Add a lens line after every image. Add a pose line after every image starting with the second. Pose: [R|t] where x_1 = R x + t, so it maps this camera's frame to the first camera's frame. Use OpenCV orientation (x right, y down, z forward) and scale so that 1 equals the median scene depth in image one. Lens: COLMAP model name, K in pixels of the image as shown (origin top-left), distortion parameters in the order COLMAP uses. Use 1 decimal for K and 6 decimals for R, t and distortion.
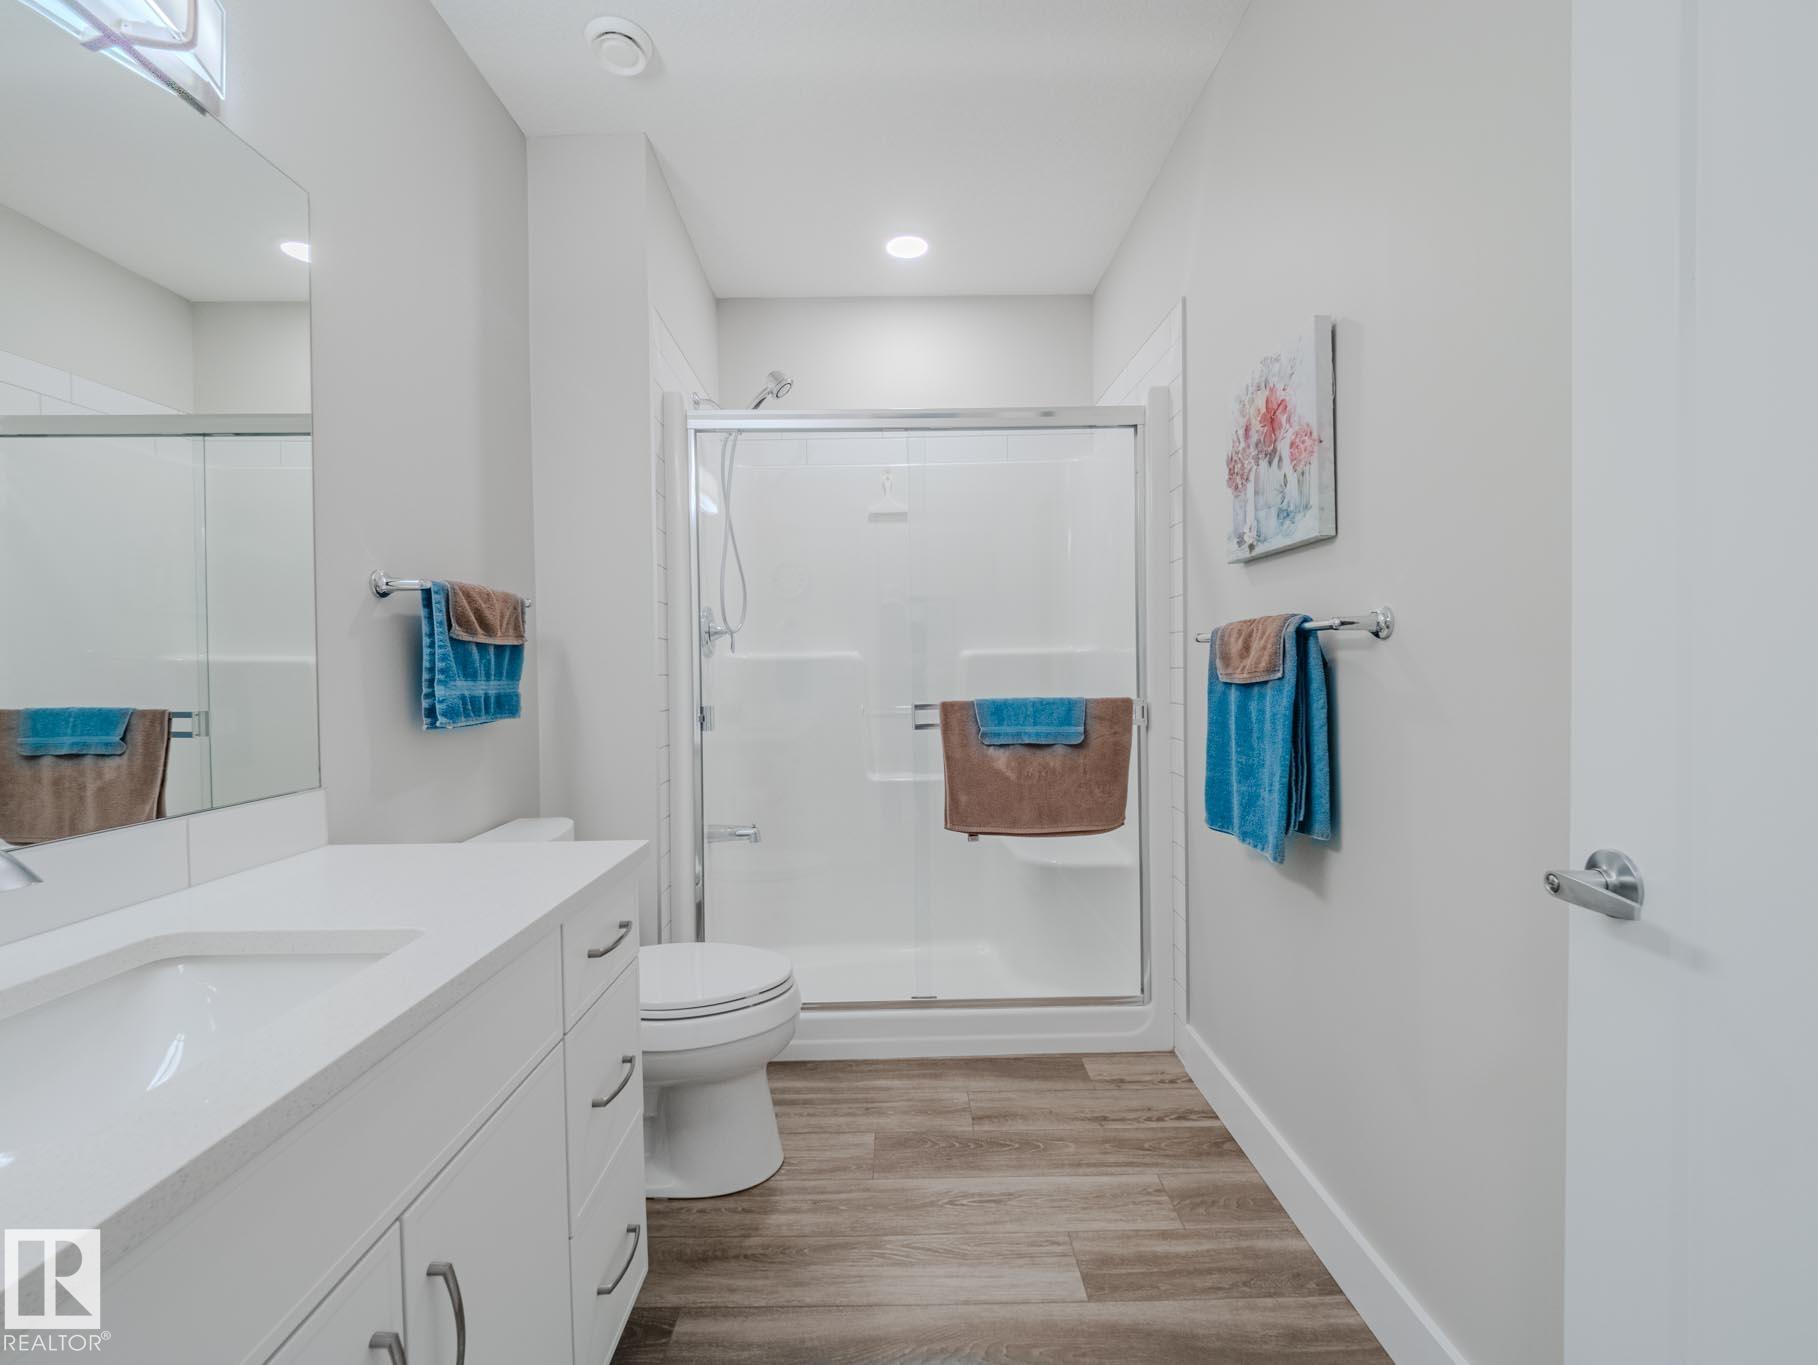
lens RADIAL K [[801.7, 0, 909.0], [0, 801.7, 682.5], [0, 0, 1]] dist [-0.004188, -0.000757]
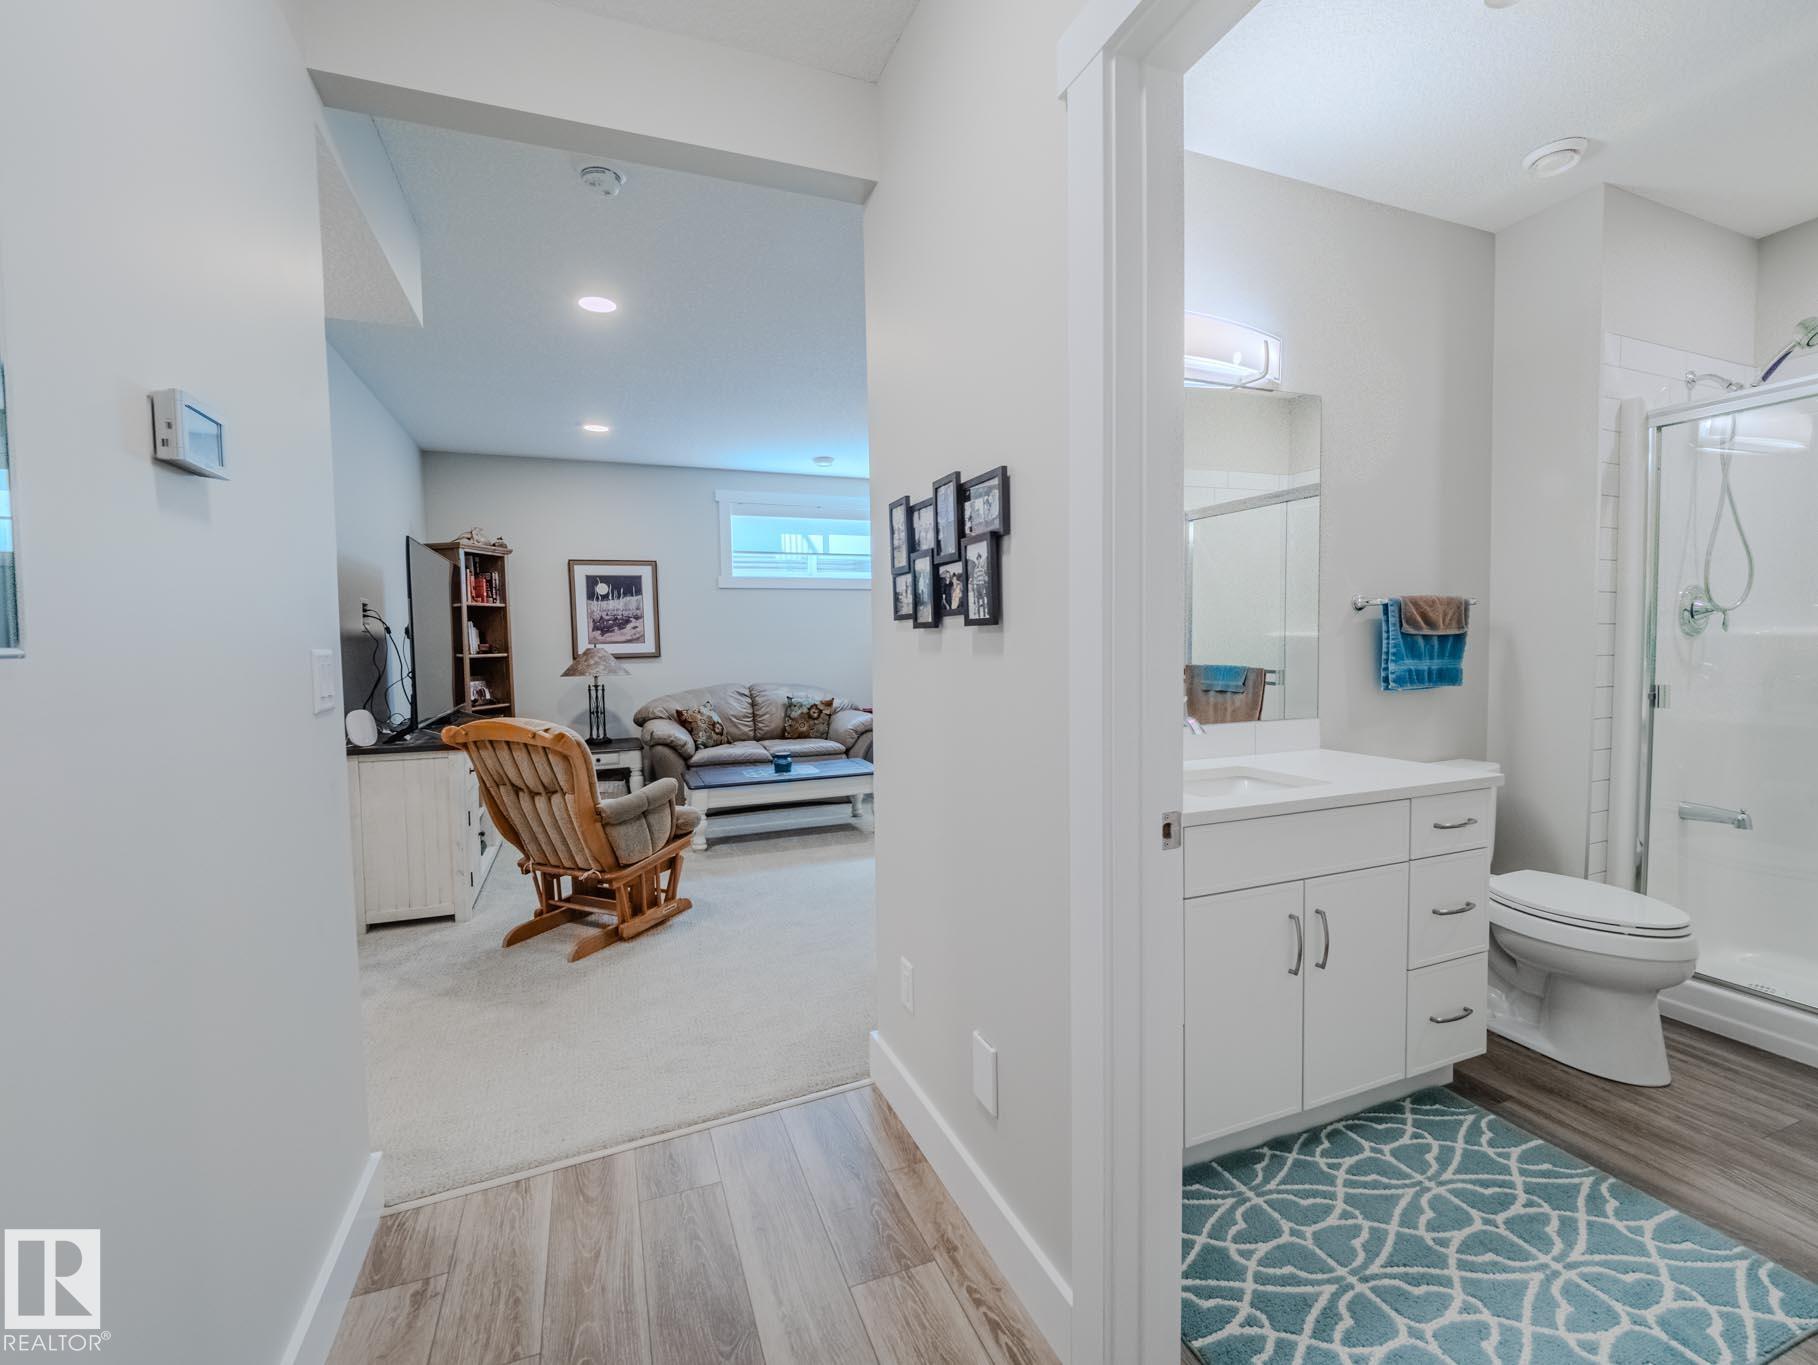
lens RADIAL K [[801.7, 0, 909.0], [0, 801.7, 682.5], [0, 0, 1]] dist [-0.004188, -0.000757]
pose [[0.371741, 0.056917, -0.926590, 0.490449], [-0.003492, 0.998197, 0.059915, -0.045793], [0.928330, -0.019037, 0.371269, -0.444646]]
